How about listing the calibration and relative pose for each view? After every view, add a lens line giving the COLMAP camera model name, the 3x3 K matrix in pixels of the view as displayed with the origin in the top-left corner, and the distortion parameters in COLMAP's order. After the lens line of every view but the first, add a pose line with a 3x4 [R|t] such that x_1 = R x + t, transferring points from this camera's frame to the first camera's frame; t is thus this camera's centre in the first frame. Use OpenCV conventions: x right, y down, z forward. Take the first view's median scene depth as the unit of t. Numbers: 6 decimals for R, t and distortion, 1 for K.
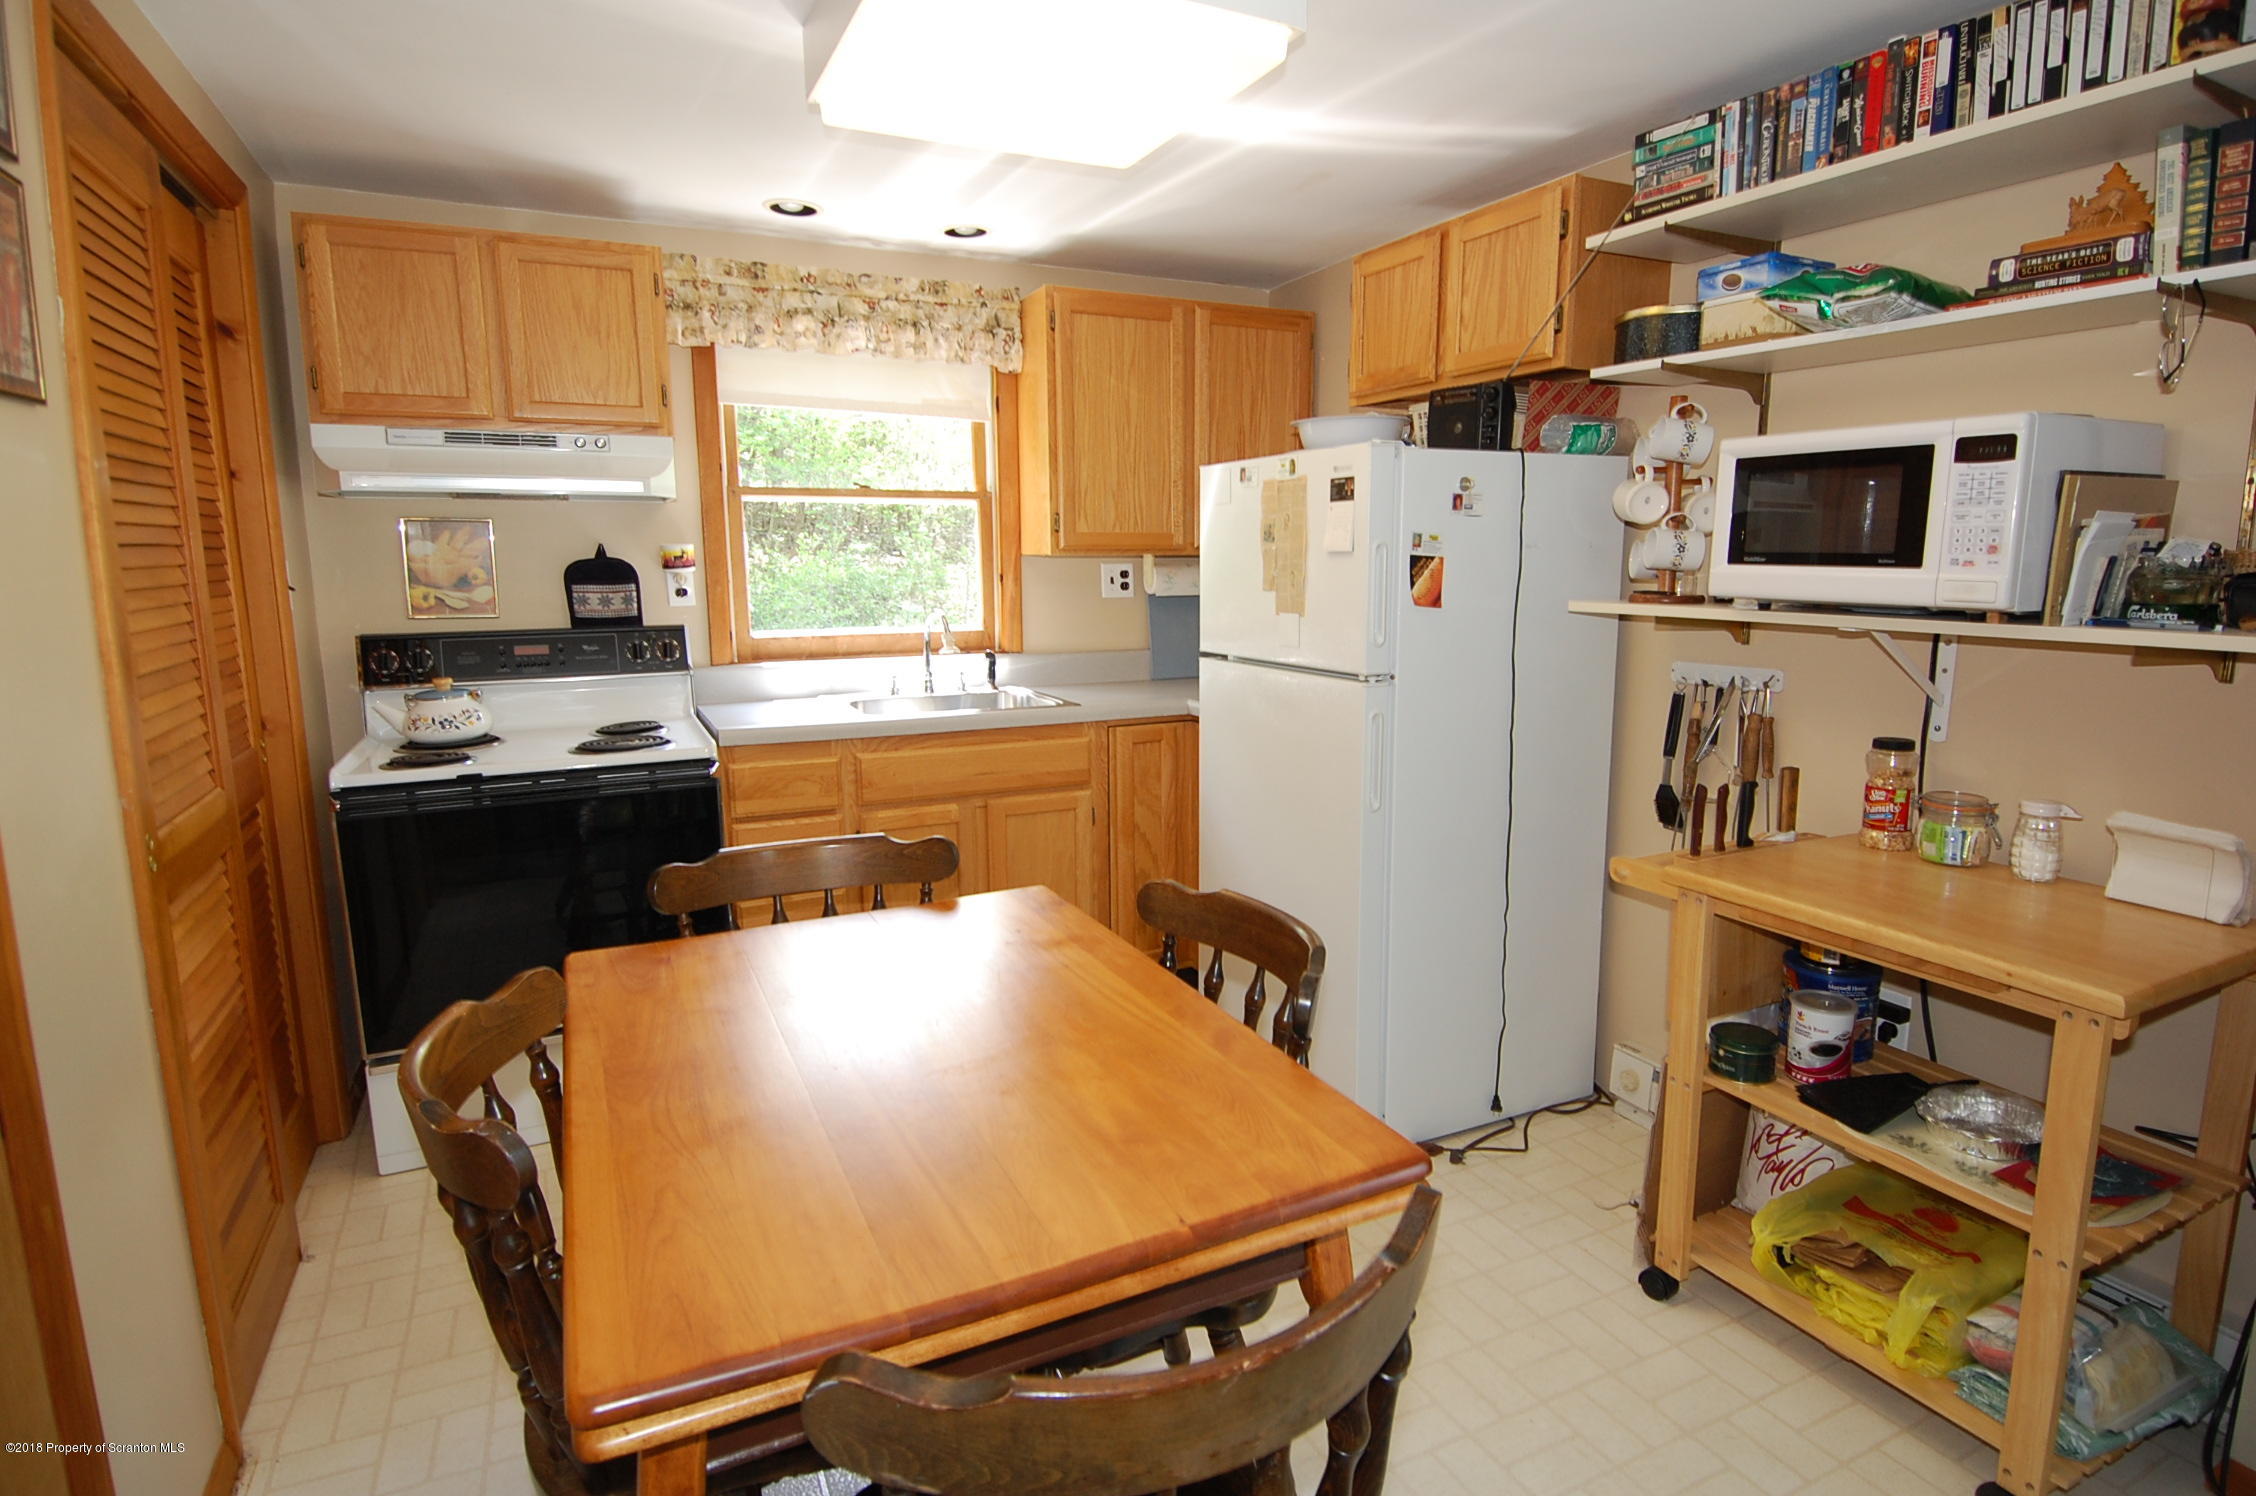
lens RADIAL K [[1175.9, 0, 1160.7], [0, 1175.9, 745.7], [0, 0, 1]] dist [0.024486, -0.029701]
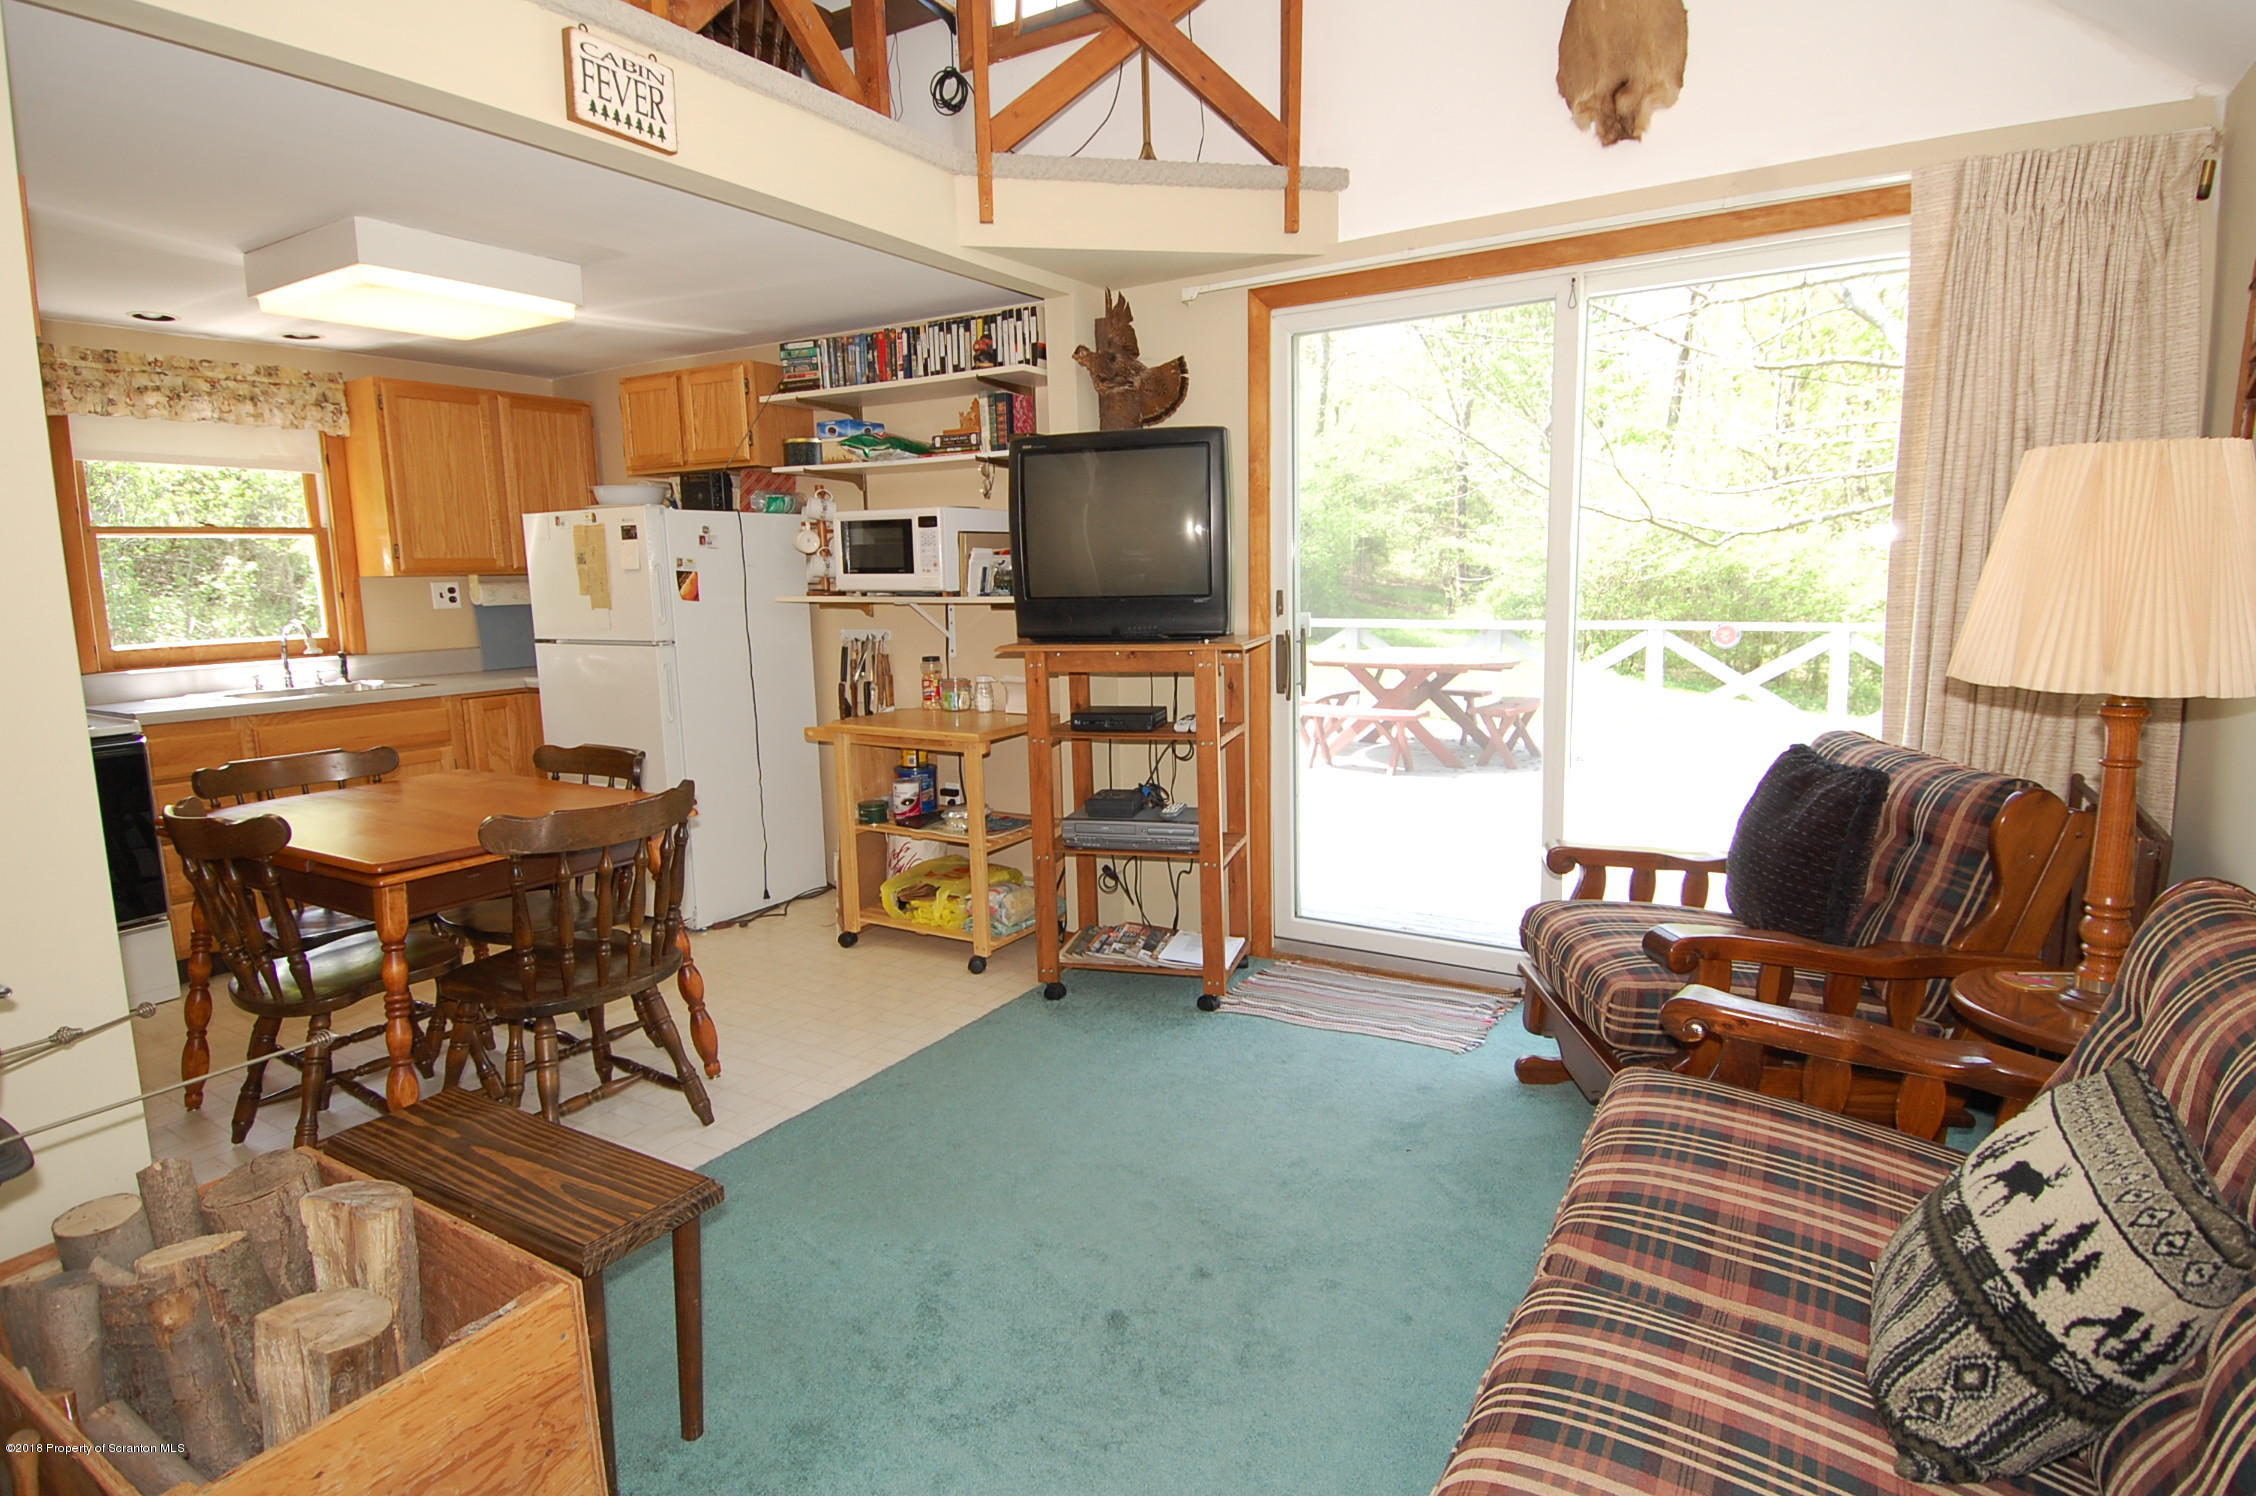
lens RADIAL K [[1175.9, 0, 1161.5], [0, 1175.9, 740.0], [0, 0, 1]] dist [0.024486, -0.029701]
pose [[0.841515, -0.091951, 0.532351, -0.133733], [0.102952, 0.994645, 0.009061, 0.142180], [-0.530334, 0.047182, 0.846475, -0.832946]]
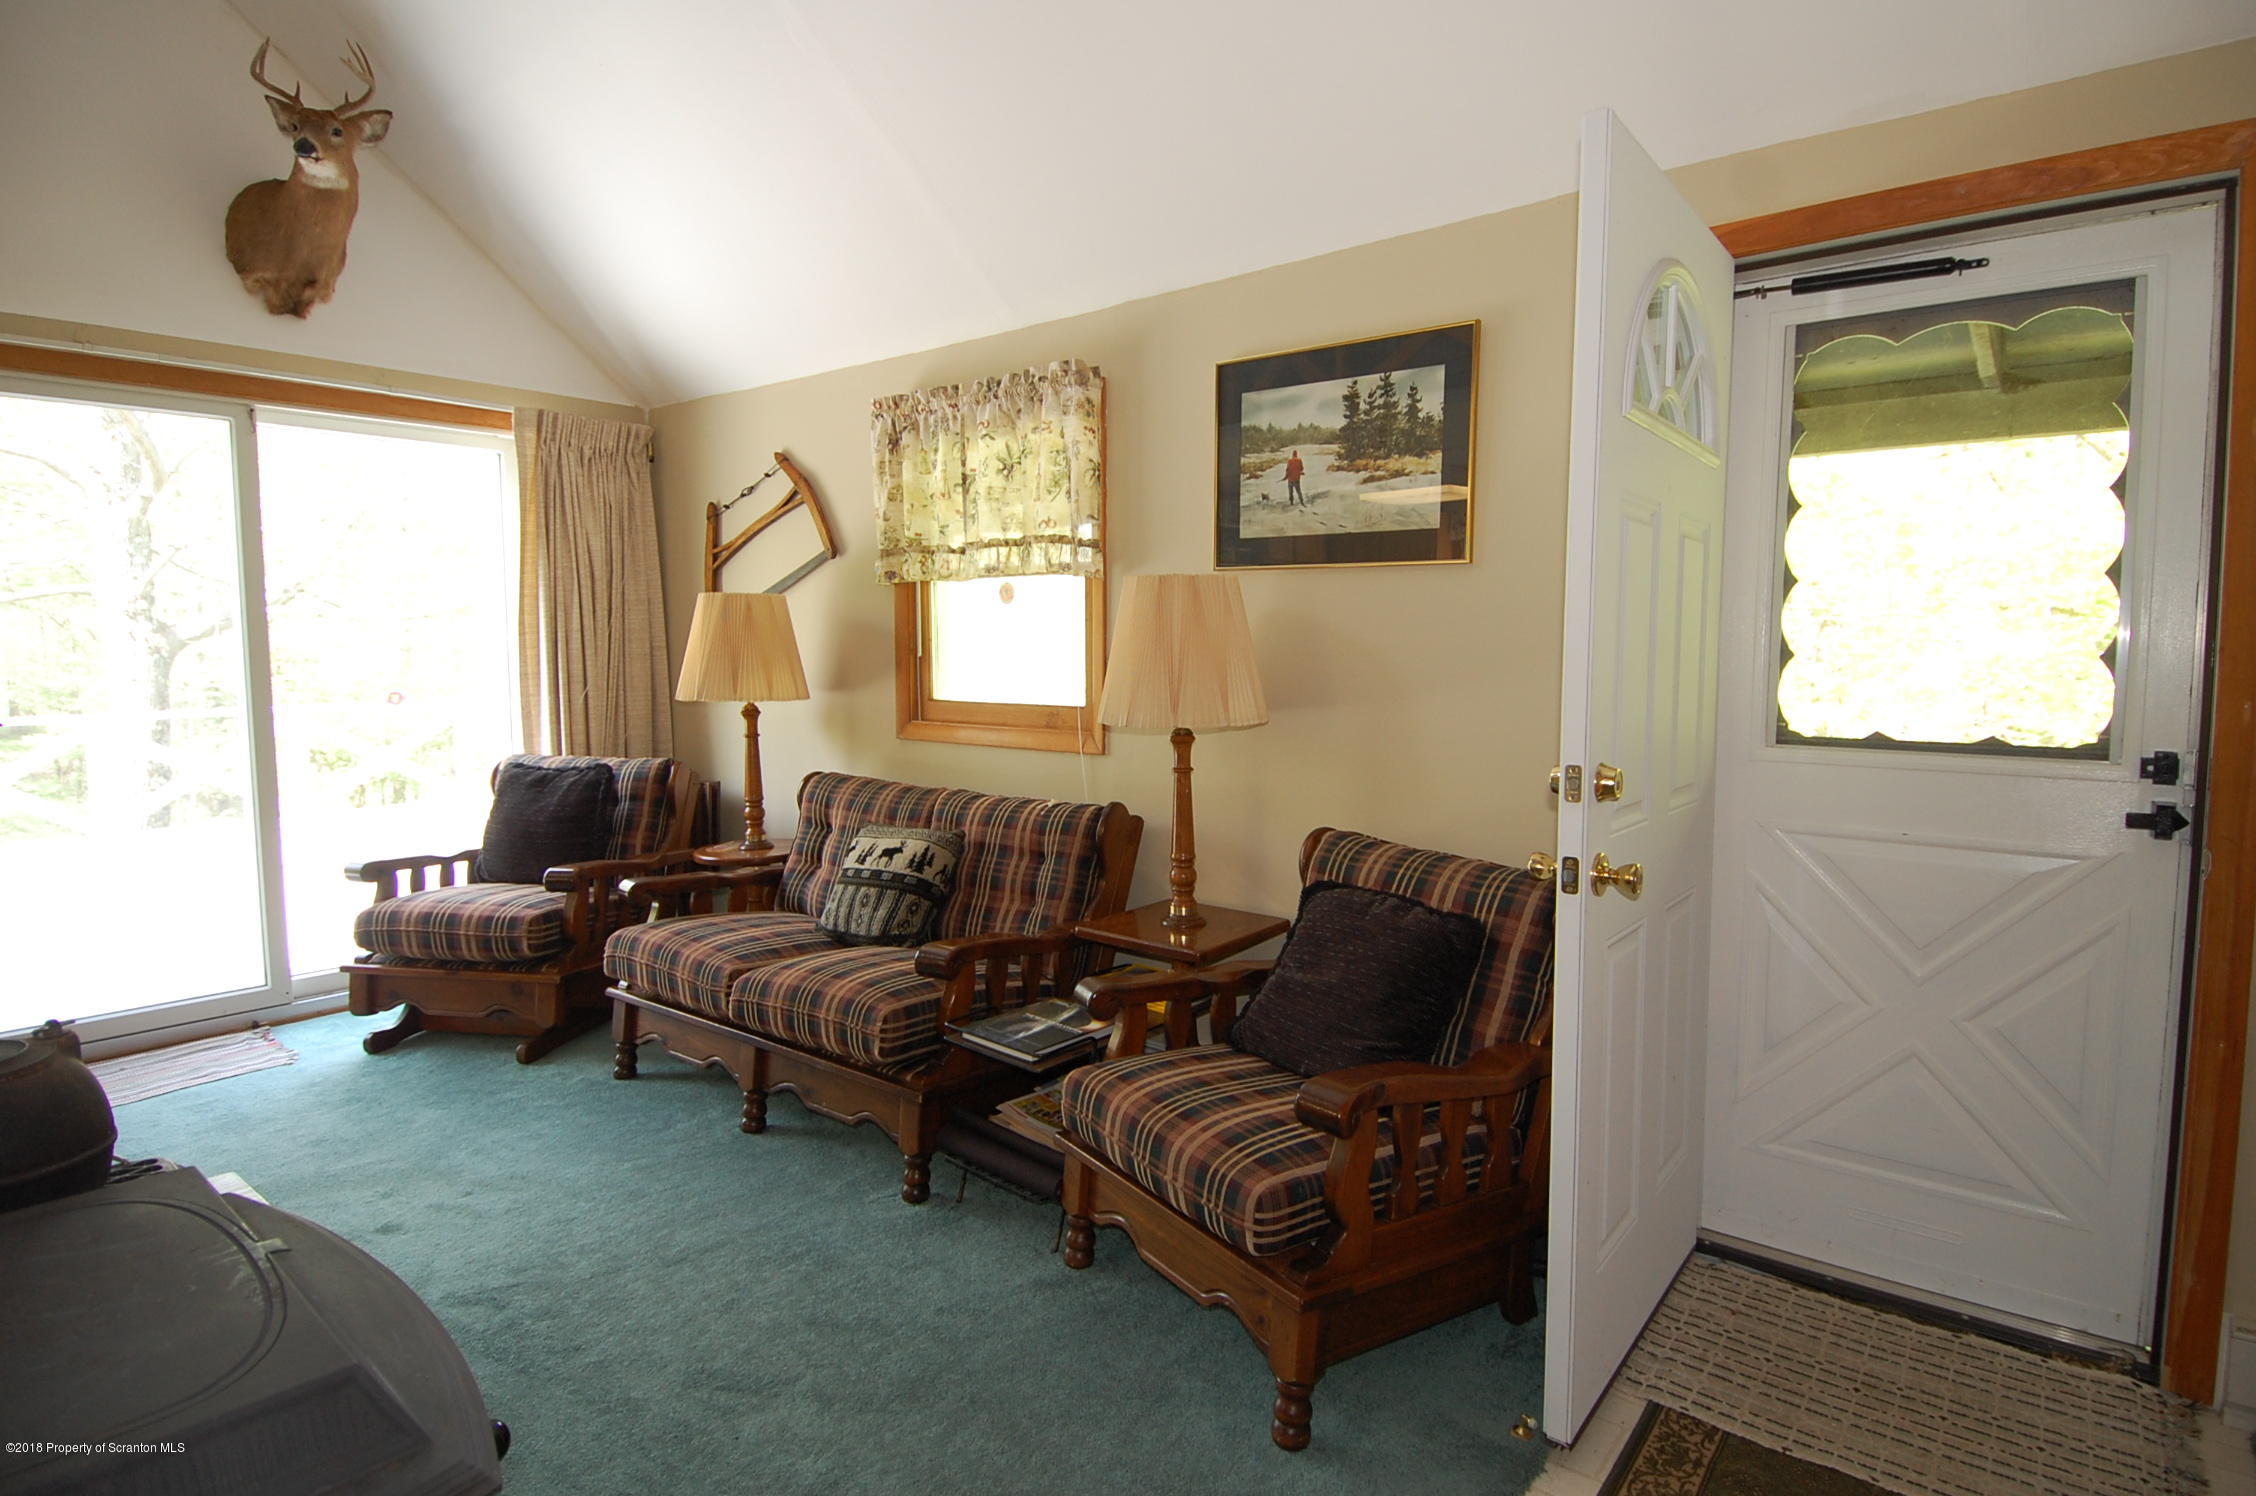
lens RADIAL K [[1175.9, 0, 1159.0], [0, 1175.9, 734.0], [0, 0, 1]] dist [0.024486, -0.029701]
pose [[-0.430009, -0.062944, 0.900628, -0.980576], [0.146542, 0.979472, 0.138422, 0.077524], [-0.890852, 0.191502, -0.411957, -0.340376]]
